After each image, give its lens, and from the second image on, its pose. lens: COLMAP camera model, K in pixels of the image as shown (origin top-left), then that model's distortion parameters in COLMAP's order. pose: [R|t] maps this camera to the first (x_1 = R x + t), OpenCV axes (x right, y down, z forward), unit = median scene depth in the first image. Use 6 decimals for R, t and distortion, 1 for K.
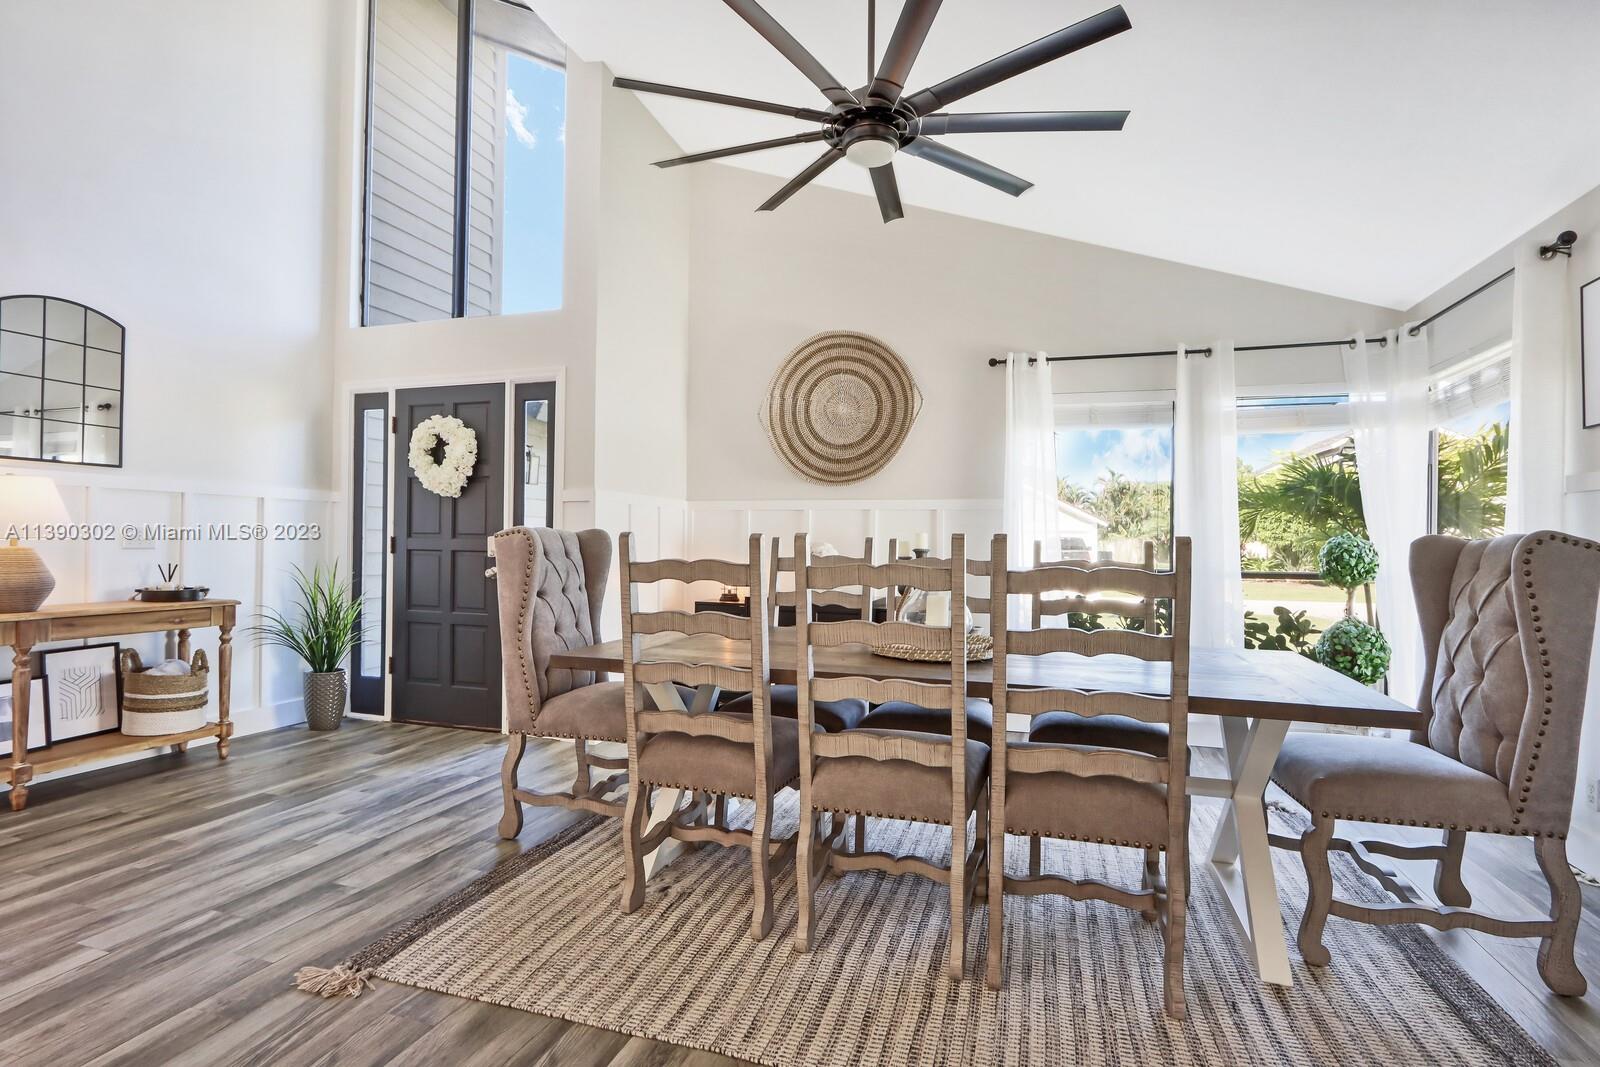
lens RADIAL K [[774.7, 0, 804.8], [0, 774.7, 536.6], [0, 0, 1]] dist [-0.018313, 0.001804]
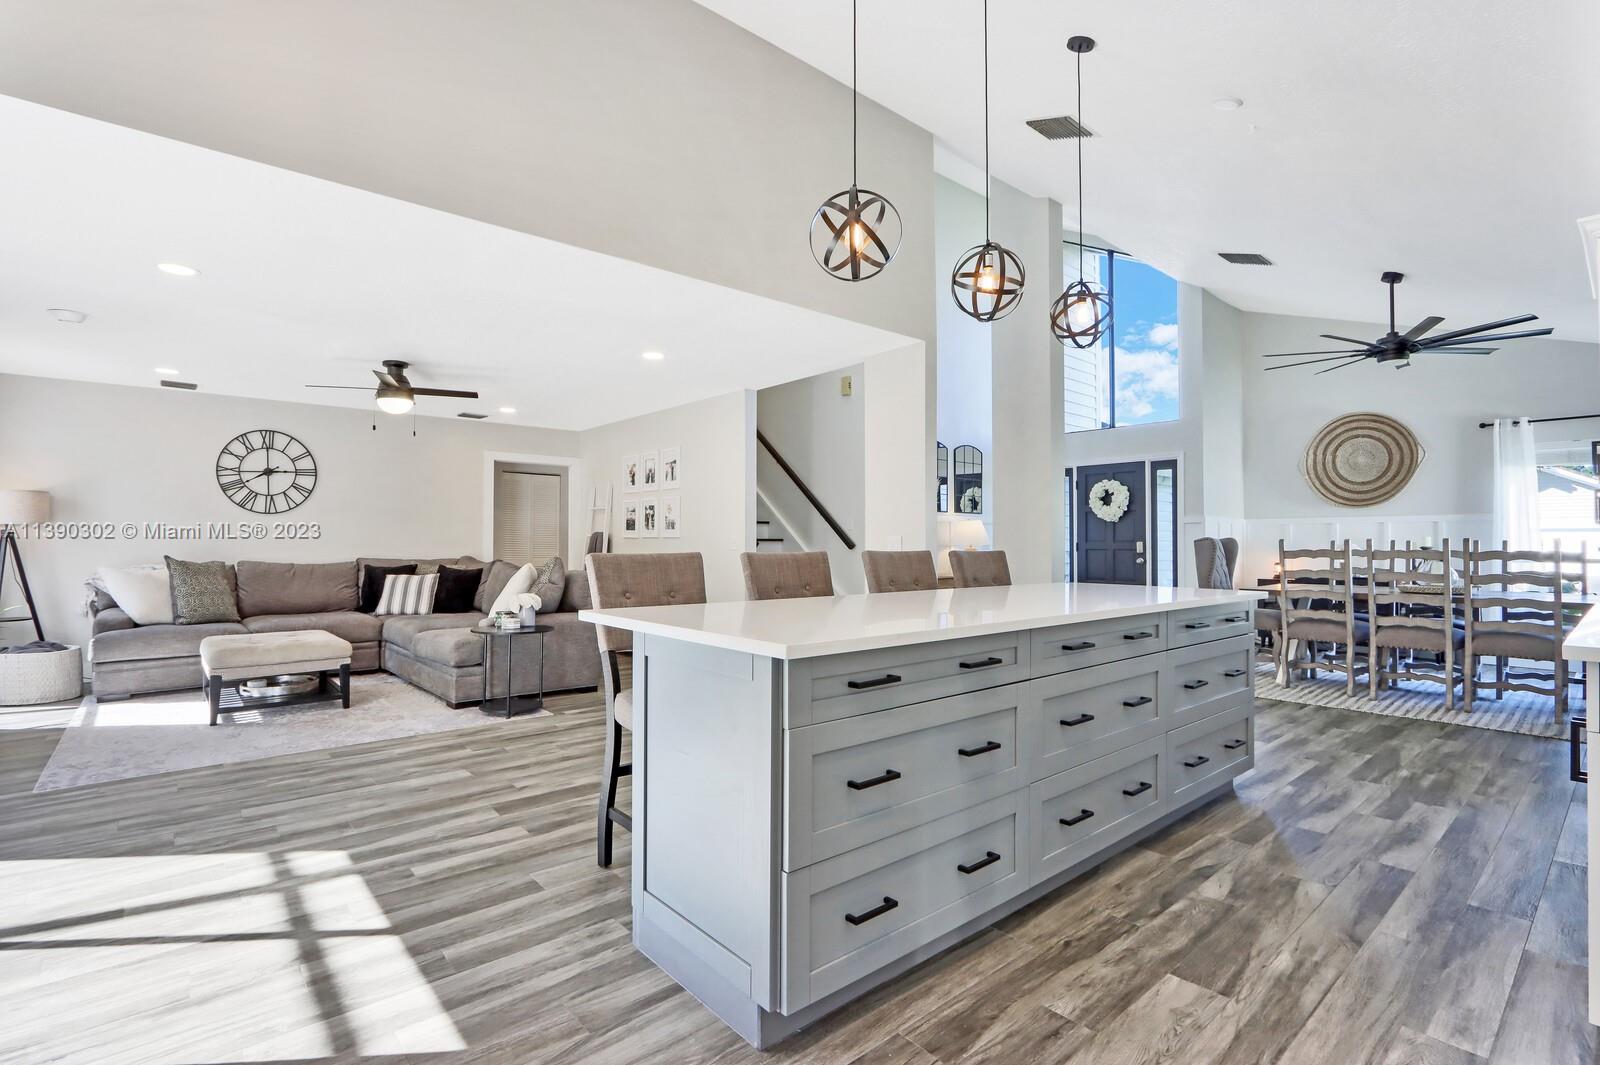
lens RADIAL K [[744.9, 0, 799.0], [0, 744.9, 528.6], [0, 0, 1]] dist [-0.012956, -0.000152]
pose [[0.850490, -0.018561, -0.525663, -0.140077], [0.009252, 0.999750, -0.020331, -0.003164], [0.525910, 0.012428, 0.850450, -0.911043]]
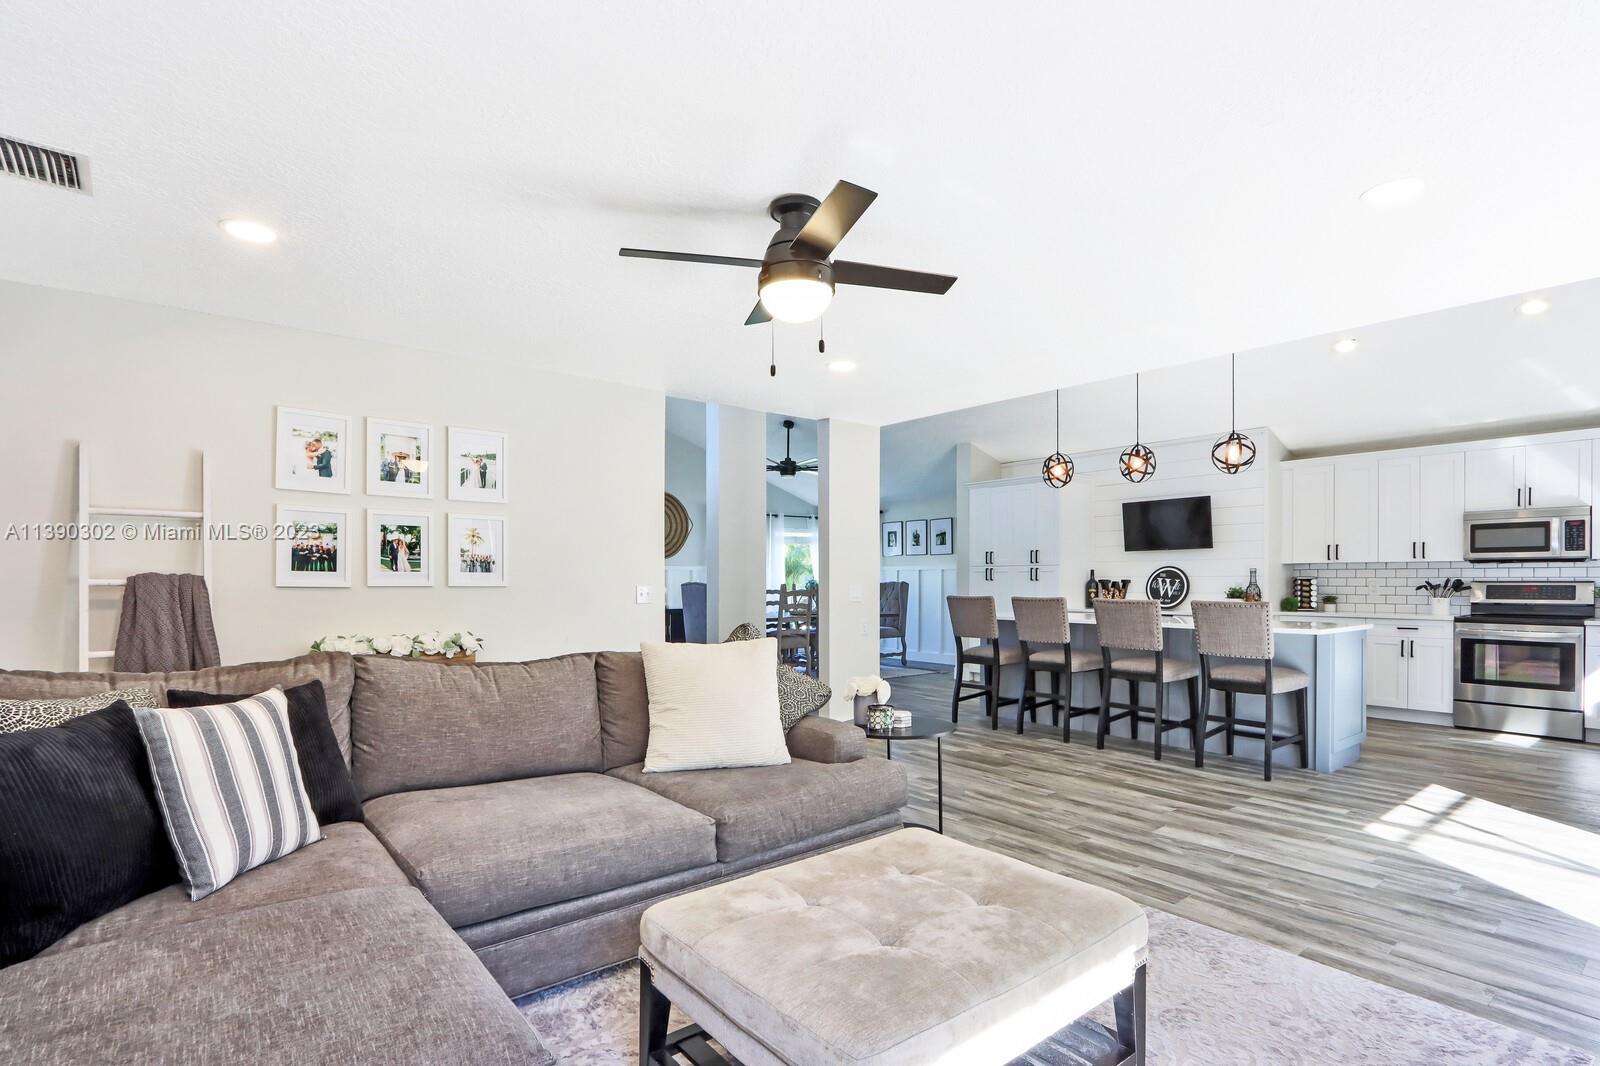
lens RADIAL K [[774.7, 0, 792.7], [0, 774.7, 588.6], [0, 0, 1]] dist [-0.018313, 0.001804]
pose [[0.562516, -0.020149, 0.826541, -1.610112], [0.000583, 0.999712, 0.023973, -0.035511], [-0.826786, -0.013004, 0.562366, -0.588226]]
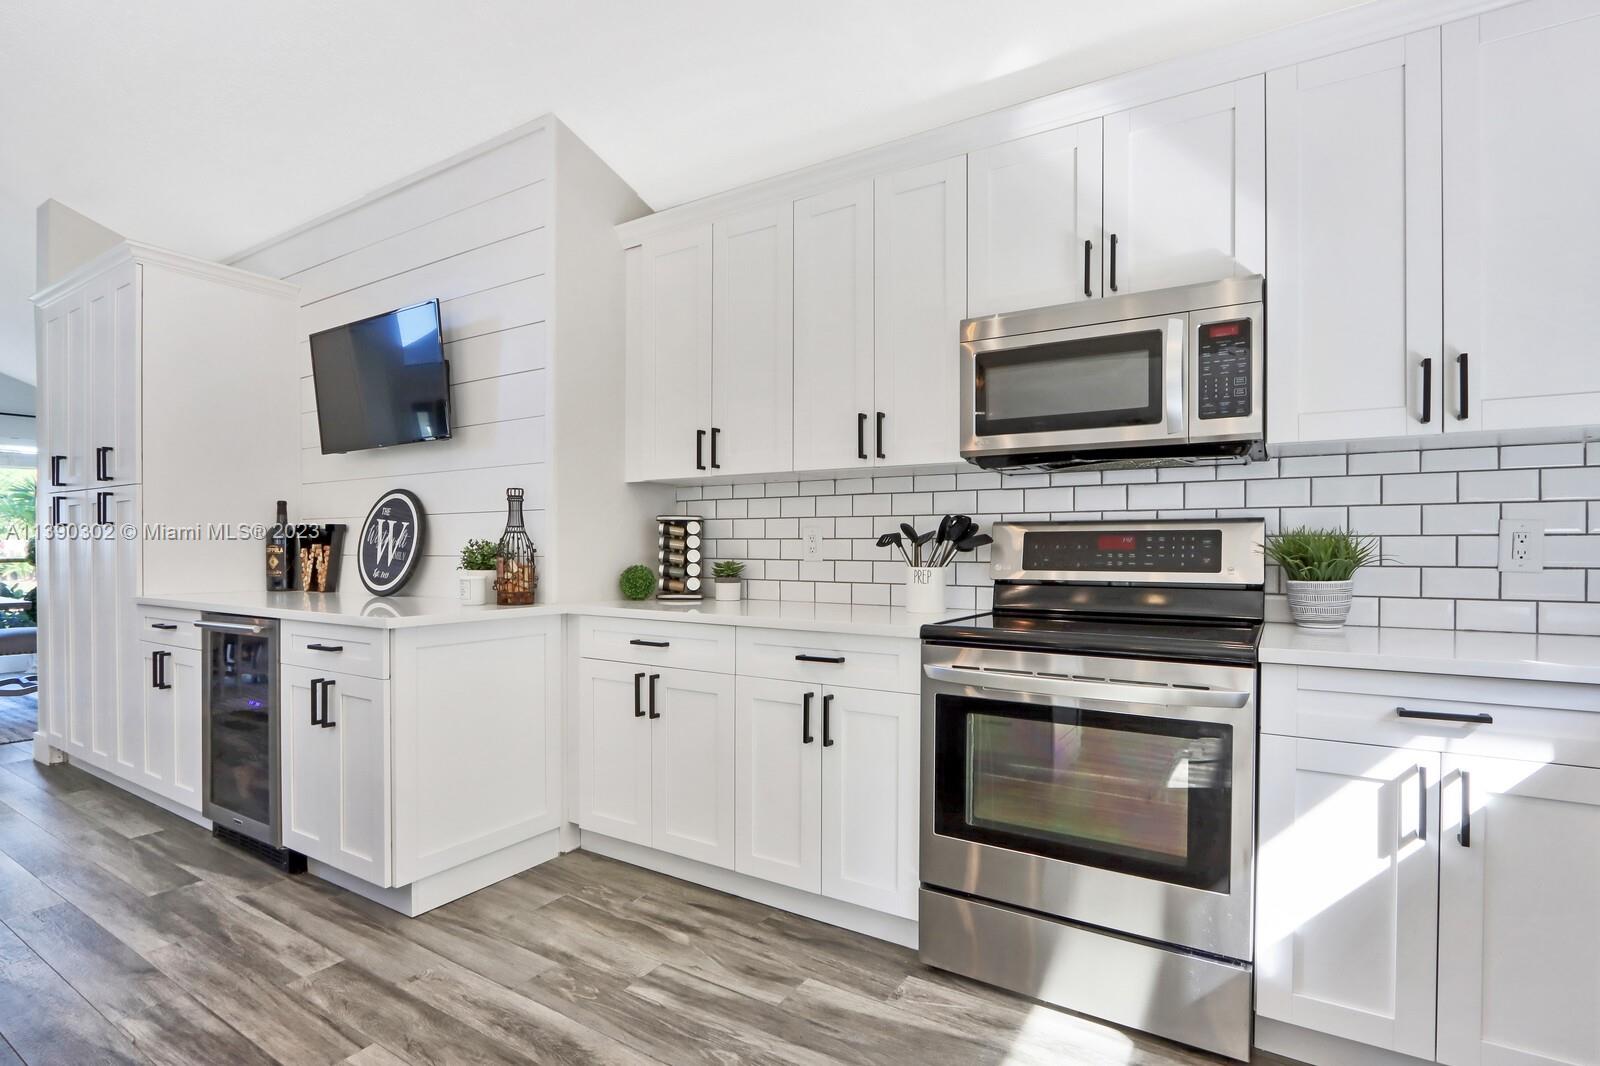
lens RADIAL K [[774.7, 0, 797.7], [0, 774.7, 559.0], [0, 0, 1]] dist [-0.018313, 0.001804]
pose [[0.254460, -0.022542, 0.966821, -0.387883], [-0.007486, 0.999652, 0.025278, -0.004053], [-0.967054, -0.013669, 0.254203, -0.817653]]
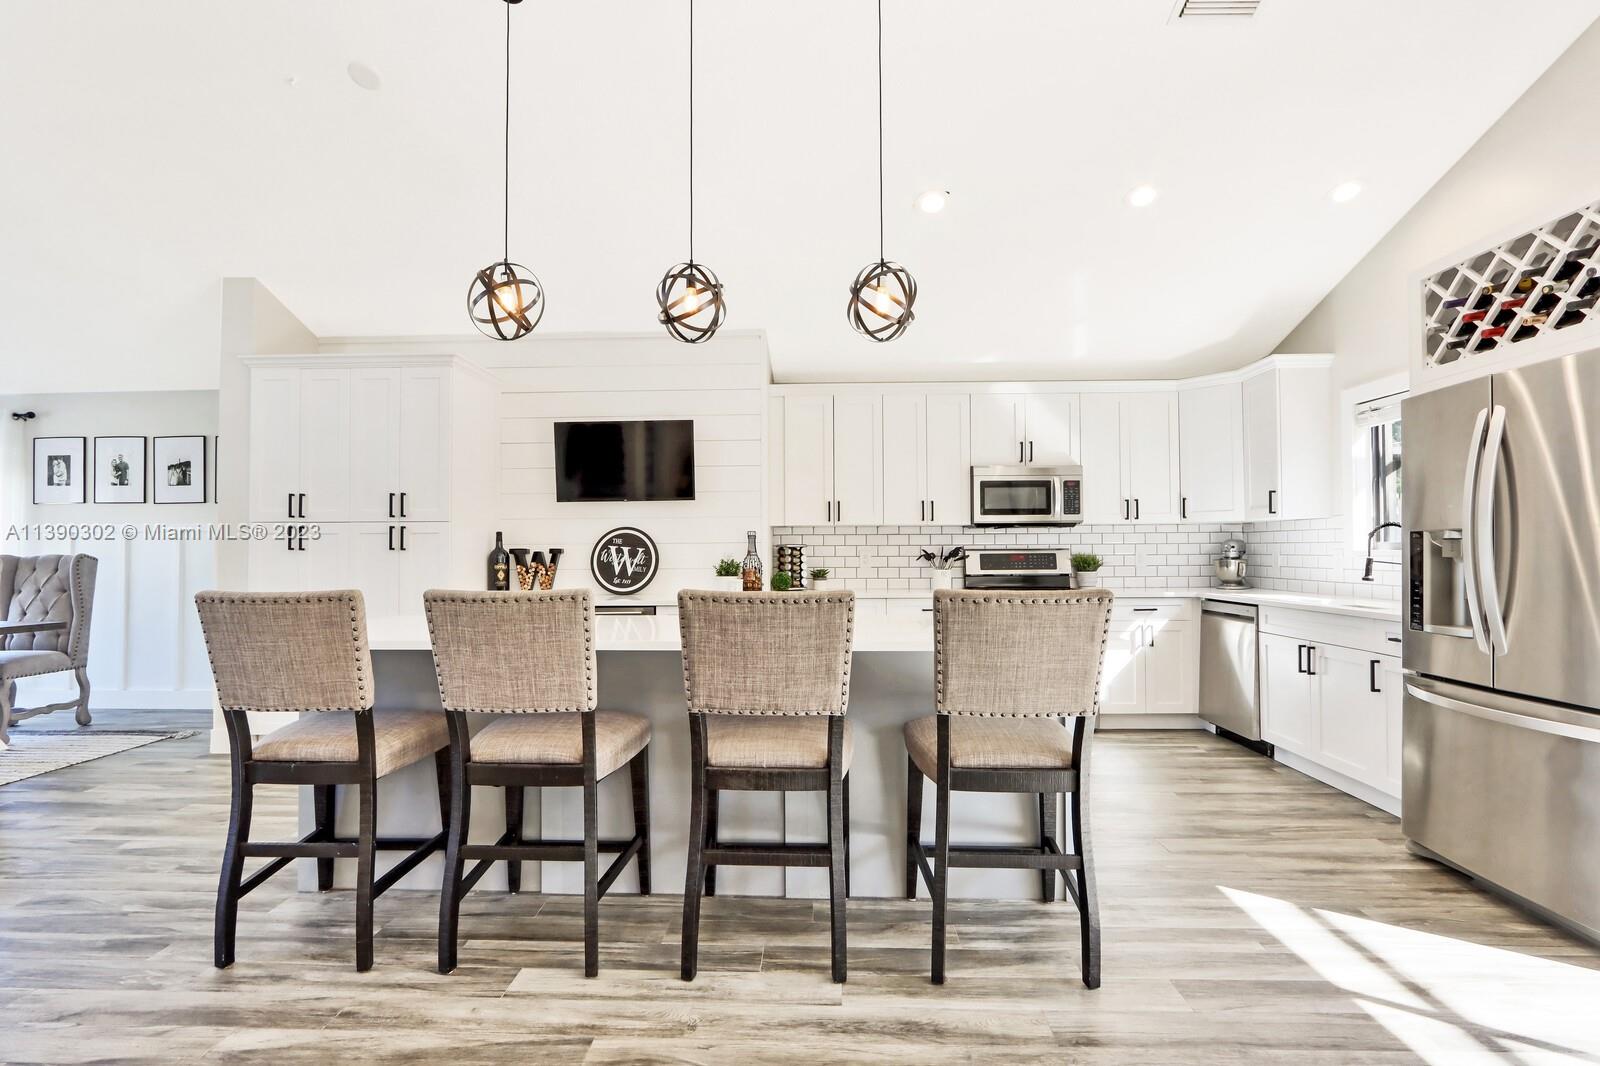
lens RADIAL K [[774.7, 0, 791.0], [0, 774.7, 532.7], [0, 0, 1]] dist [-0.018313, 0.001804]
pose [[-0.264145, 0.015645, 0.964356, -0.887935], [-0.004910, 0.999834, -0.017566, -0.019172], [-0.964470, -0.009375, -0.264024, -0.274555]]
